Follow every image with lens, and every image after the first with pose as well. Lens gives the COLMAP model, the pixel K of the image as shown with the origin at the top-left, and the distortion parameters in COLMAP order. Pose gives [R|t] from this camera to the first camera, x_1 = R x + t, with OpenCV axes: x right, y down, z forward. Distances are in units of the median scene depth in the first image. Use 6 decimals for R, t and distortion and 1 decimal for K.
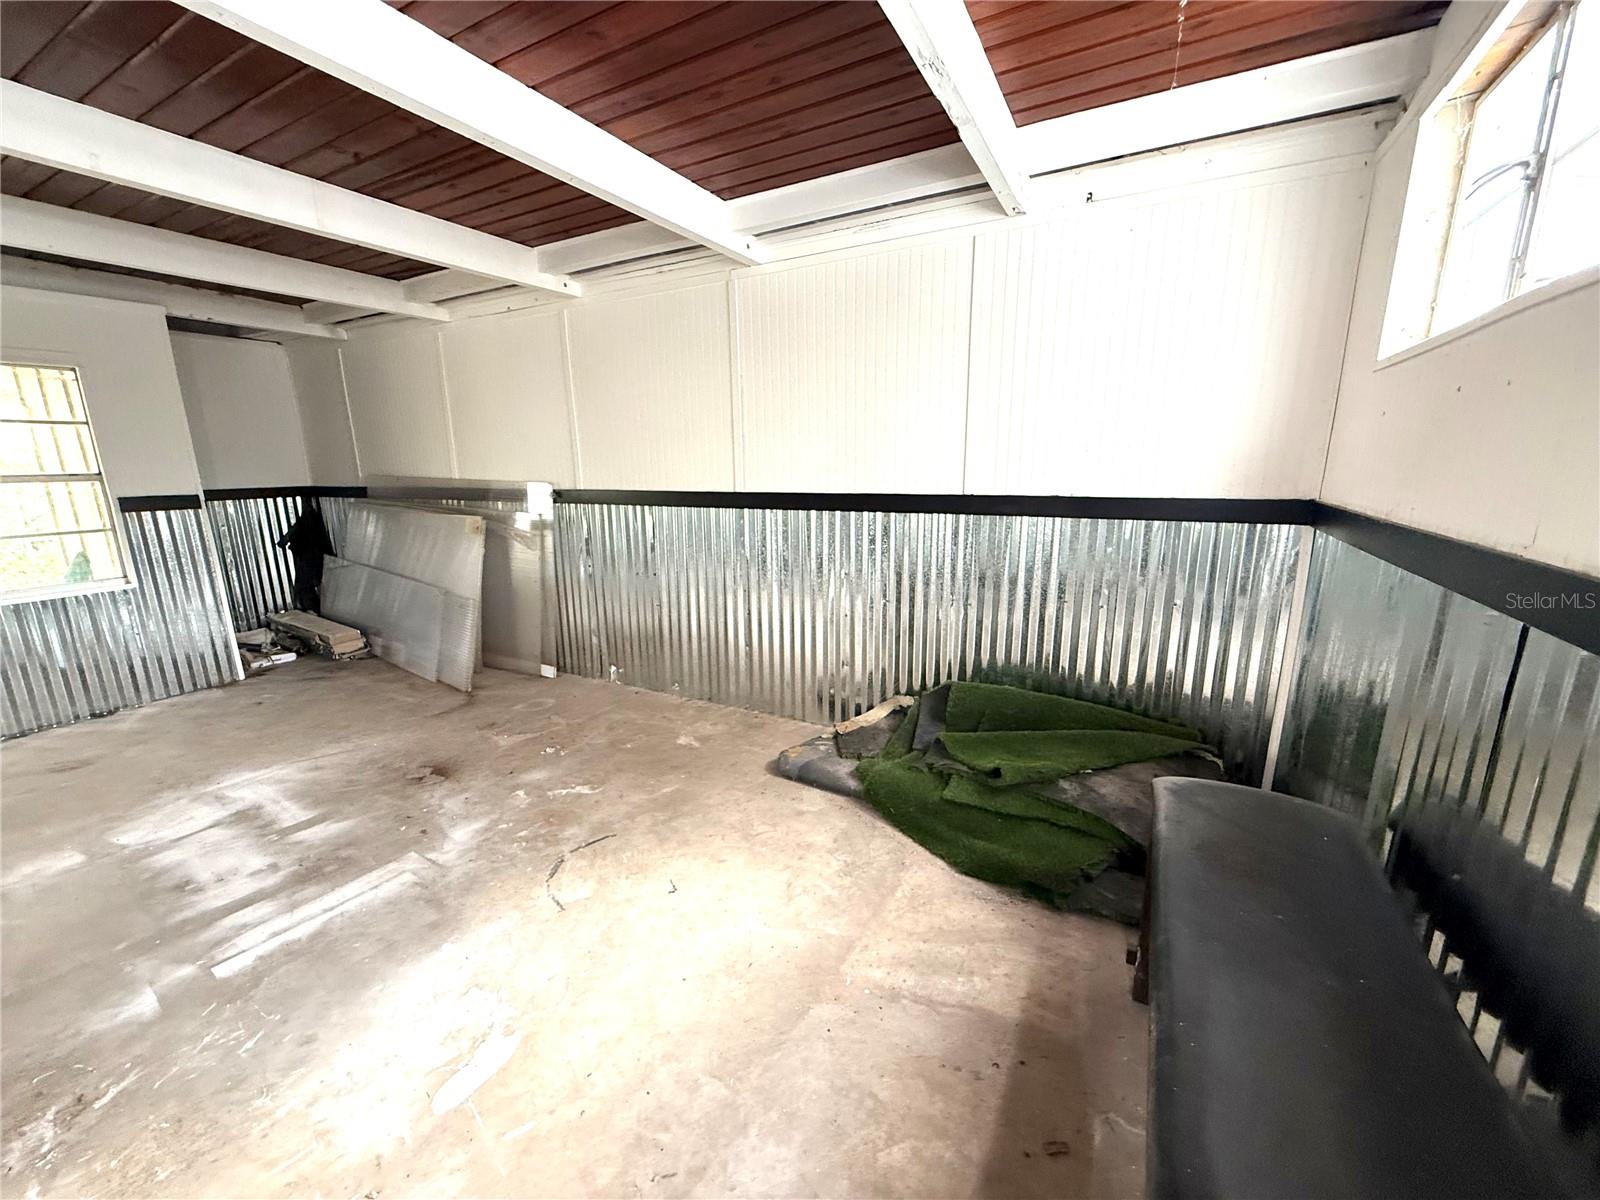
lens RADIAL K [[635.1, 0, 797.8], [0, 635.1, 599.4], [0, 0, 1]] dist [-0.002242, 0.000828]
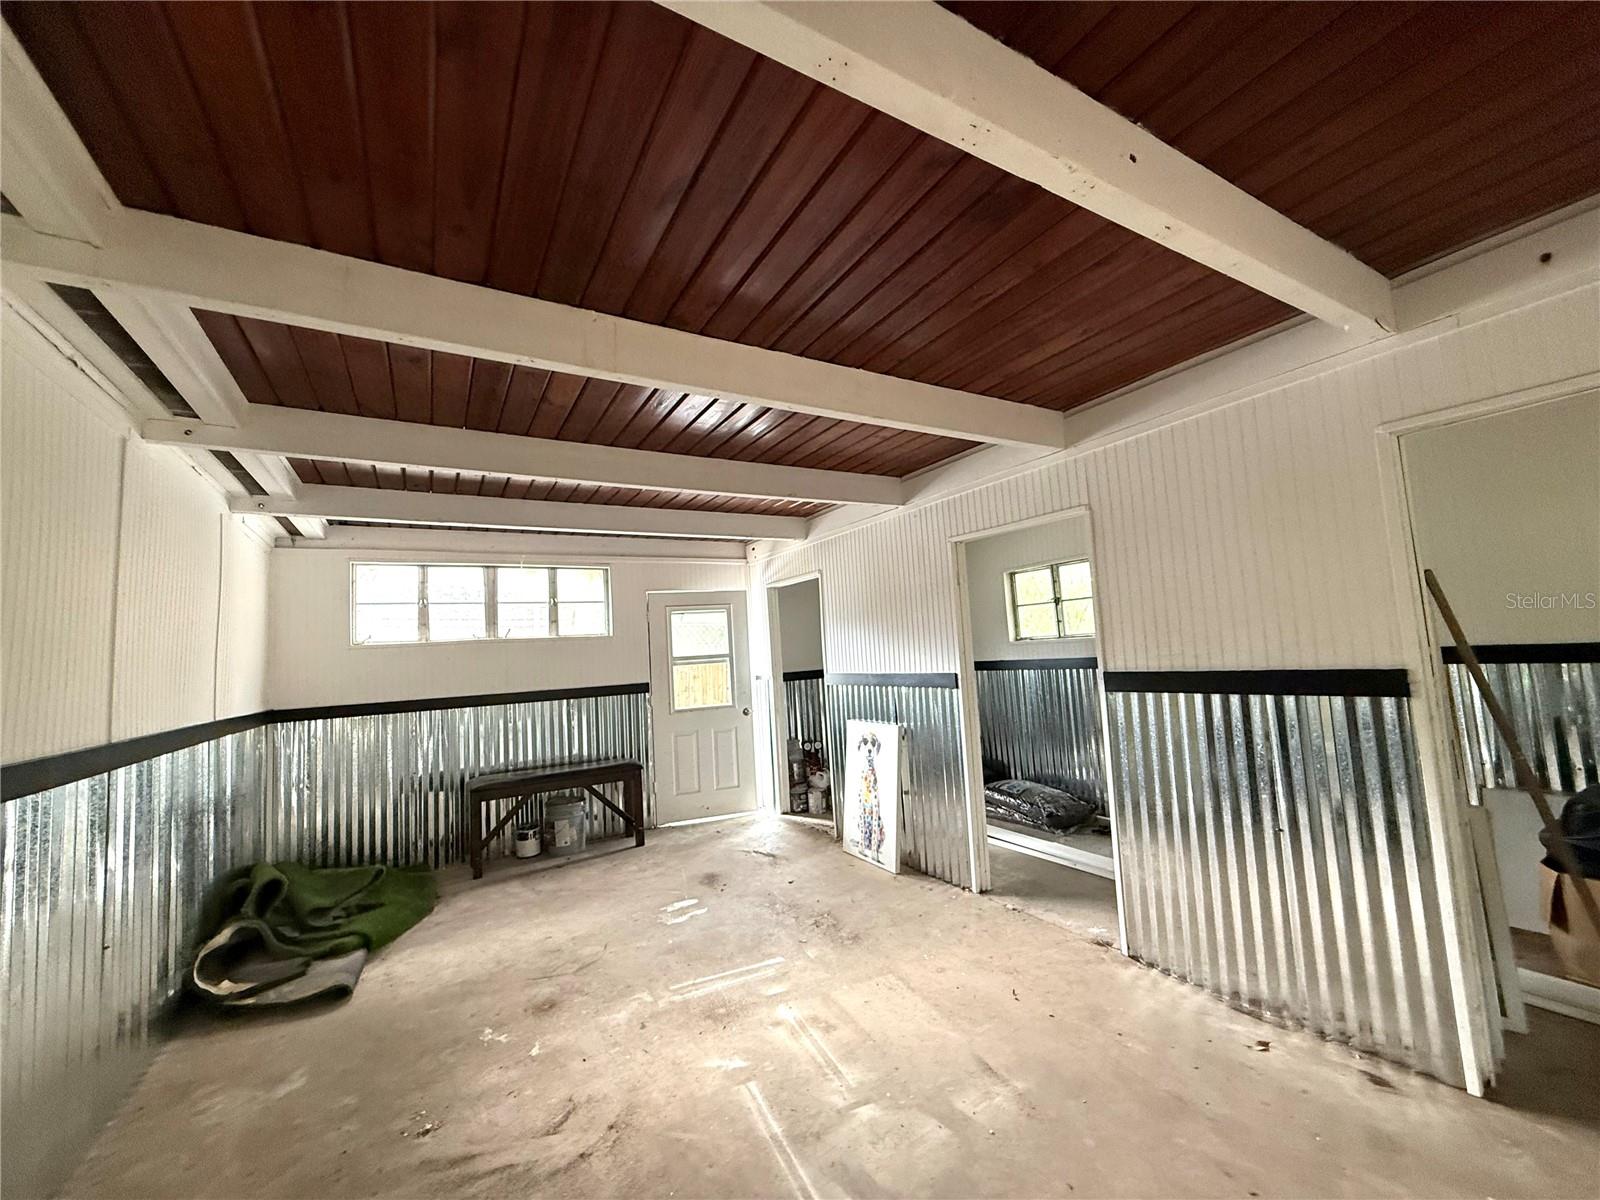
lens RADIAL K [[635.1, 0, 795.5], [0, 635.1, 600.0], [0, 0, 1]] dist [-0.002242, 0.000828]
pose [[-0.848846, 0.104325, 0.518244, -1.119037], [0.174609, 0.980645, 0.088589, -0.270188], [-0.498972, 0.165688, -0.850632, 1.315080]]
